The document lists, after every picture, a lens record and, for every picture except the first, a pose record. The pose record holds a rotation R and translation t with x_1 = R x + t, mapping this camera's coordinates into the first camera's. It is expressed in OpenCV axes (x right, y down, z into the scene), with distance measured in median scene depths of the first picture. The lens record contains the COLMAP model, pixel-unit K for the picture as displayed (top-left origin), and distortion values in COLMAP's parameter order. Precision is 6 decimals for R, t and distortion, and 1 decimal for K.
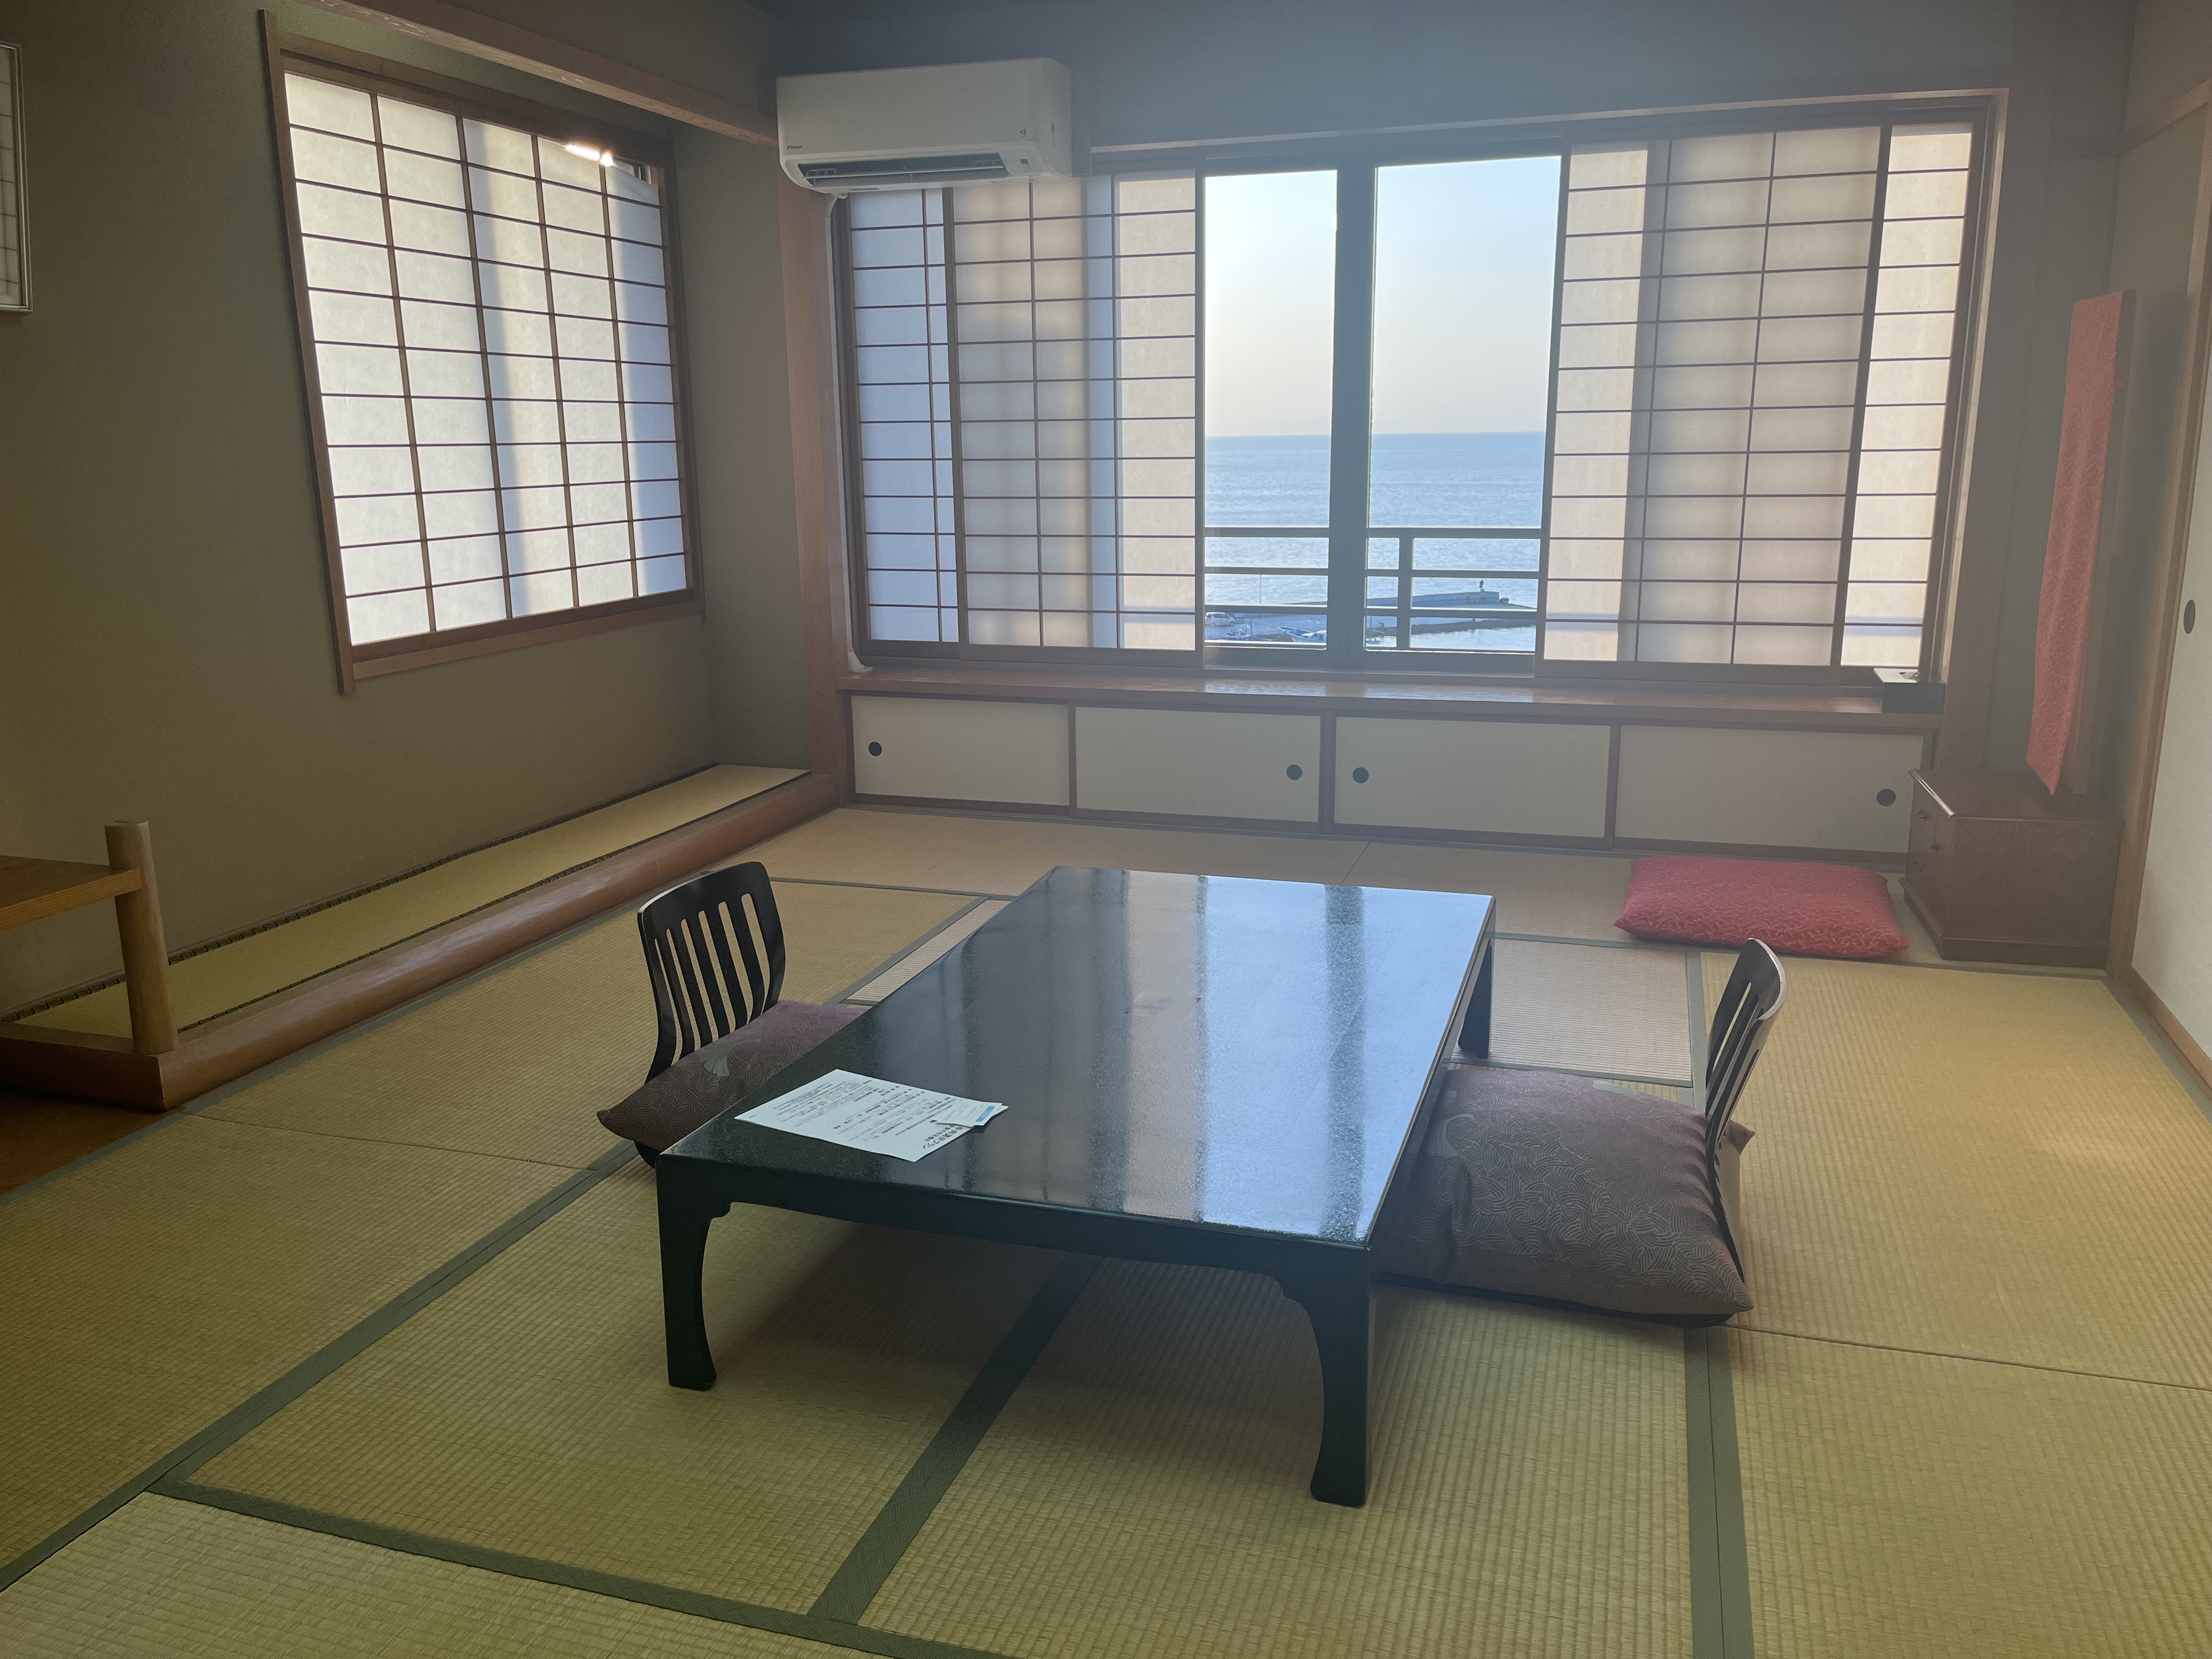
lens RADIAL K [[1682.0, 0, 1094.4], [0, 1682.0, 843.0], [0, 0, 1]] dist [0.034579, -0.049818]
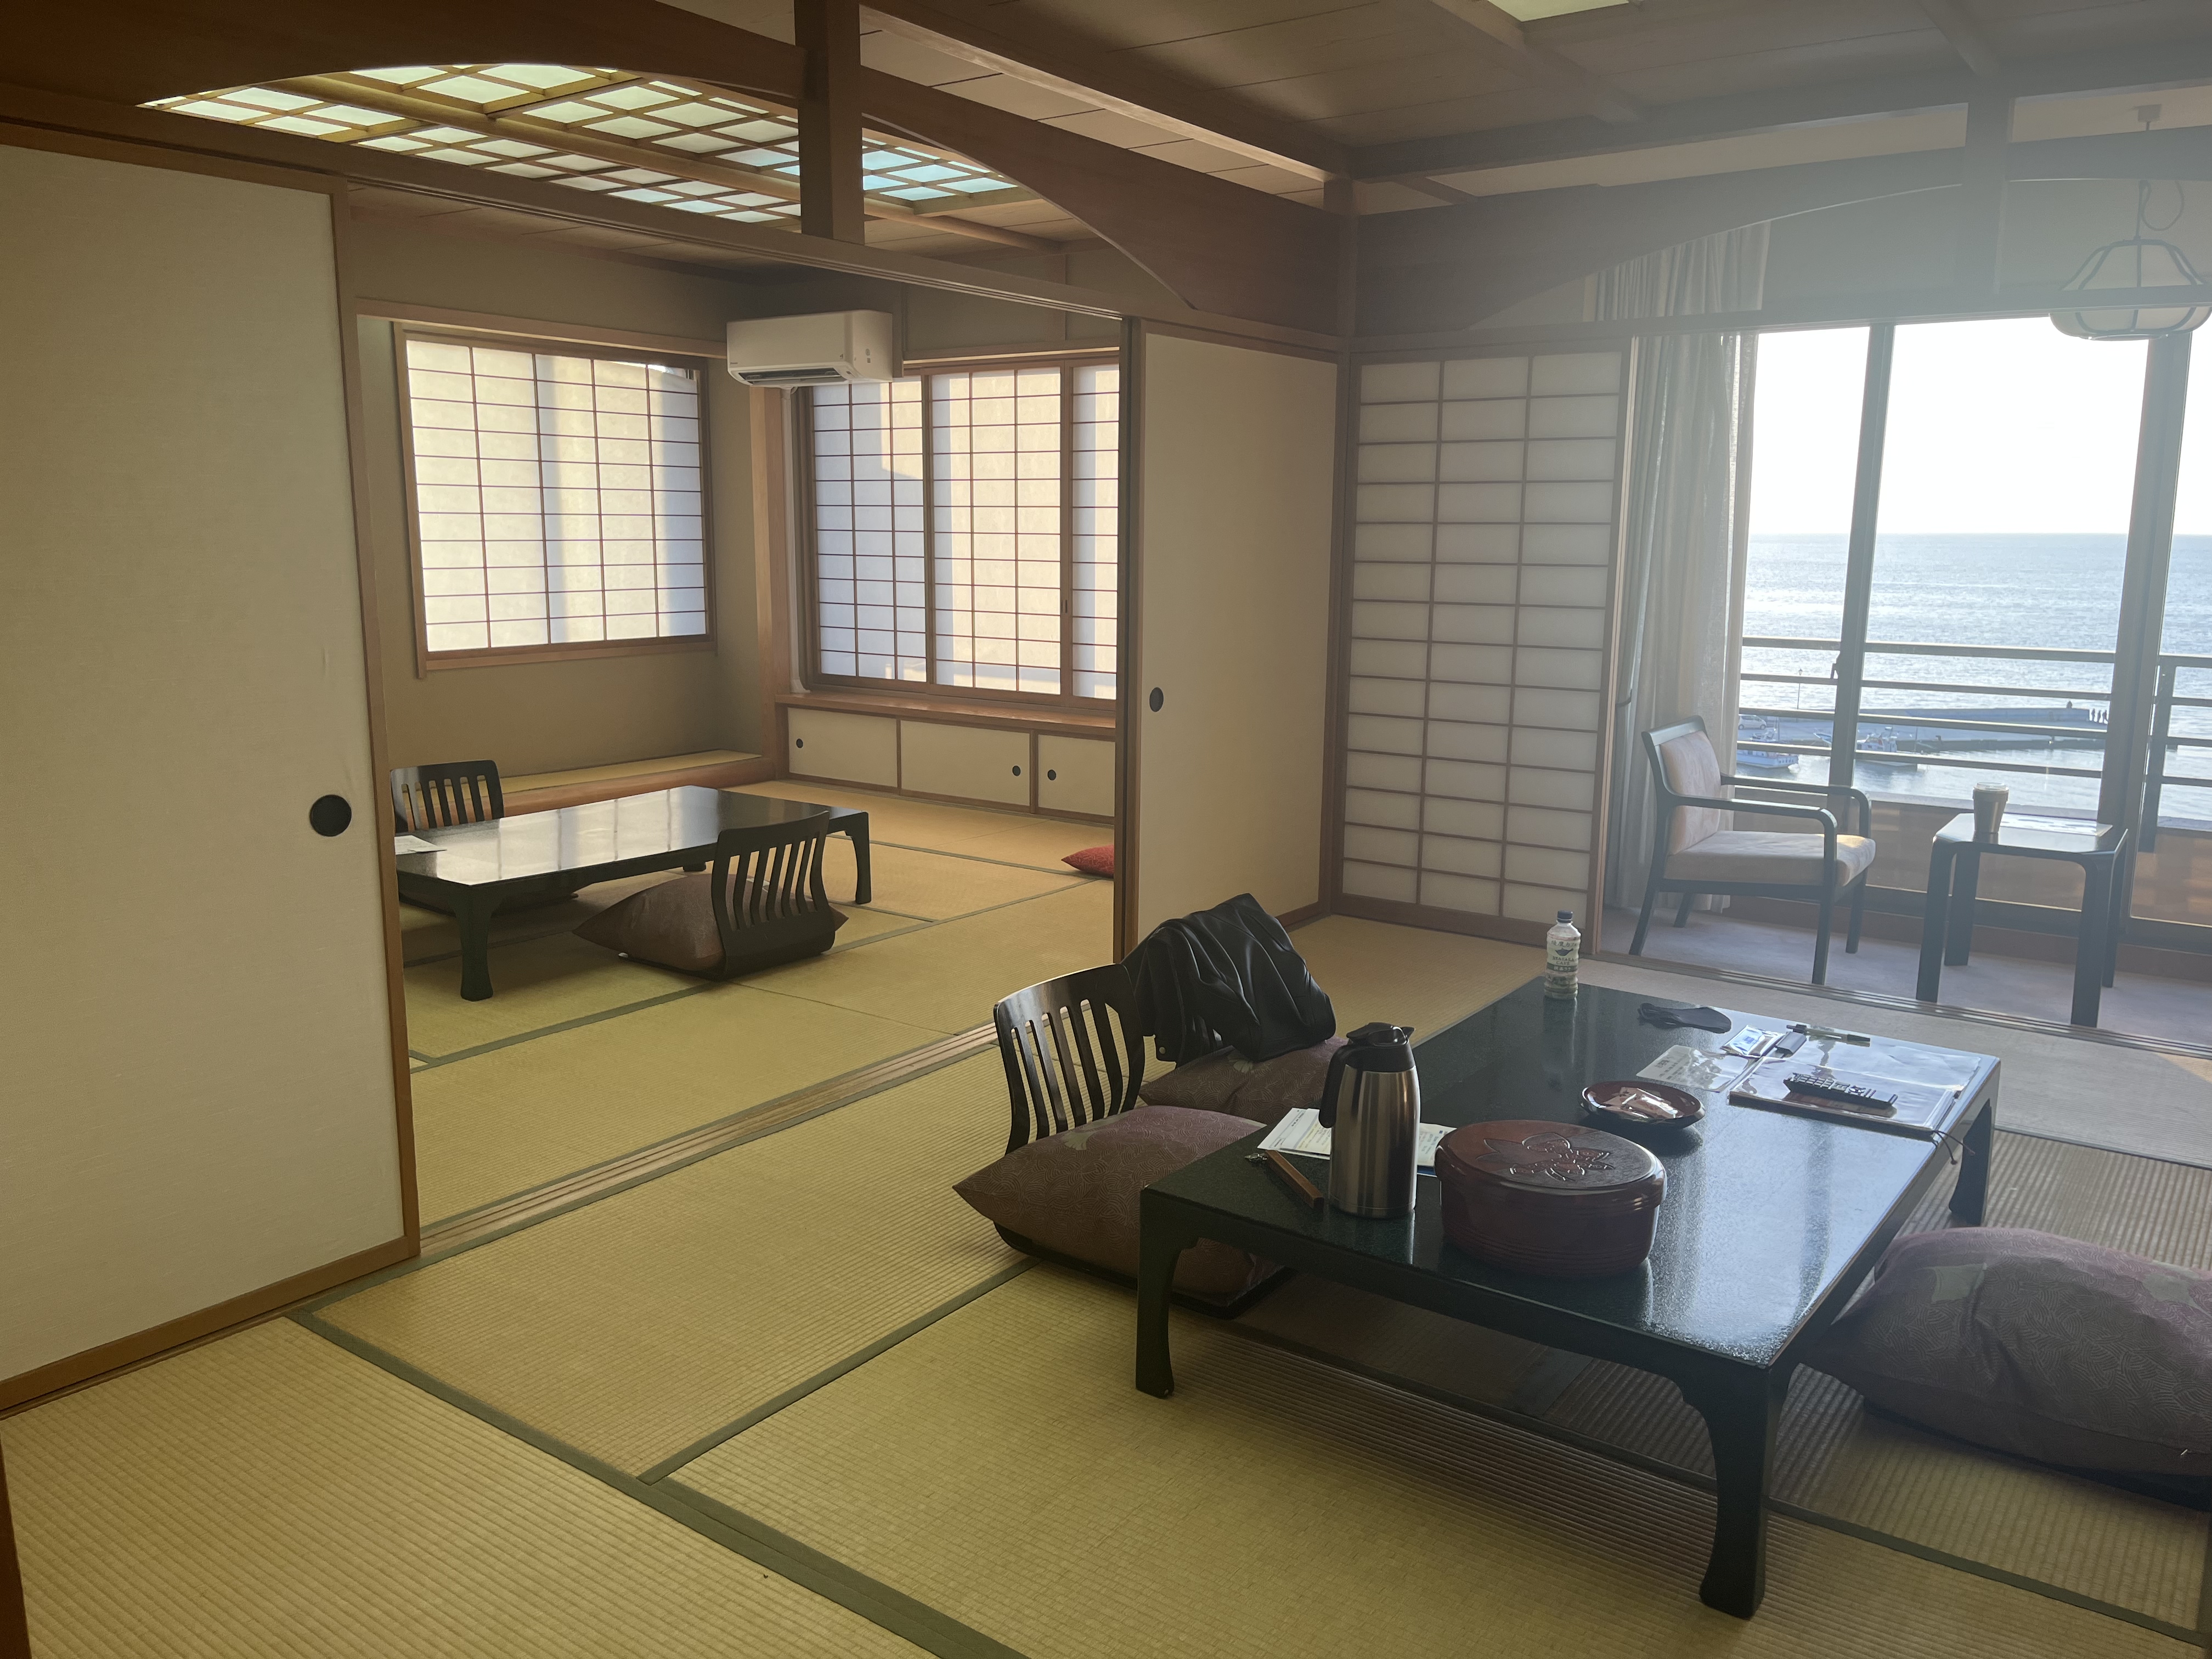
lens RADIAL K [[1682.0, 0, 1117.0], [0, 1682.0, 833.1], [0, 0, 1]] dist [0.034579, -0.049818]
pose [[0.927414, 0.080524, -0.365266, 0.781729], [-0.102016, 0.993983, -0.039893, 0.061965], [0.359856, 0.074260, 0.930048, -0.331859]]
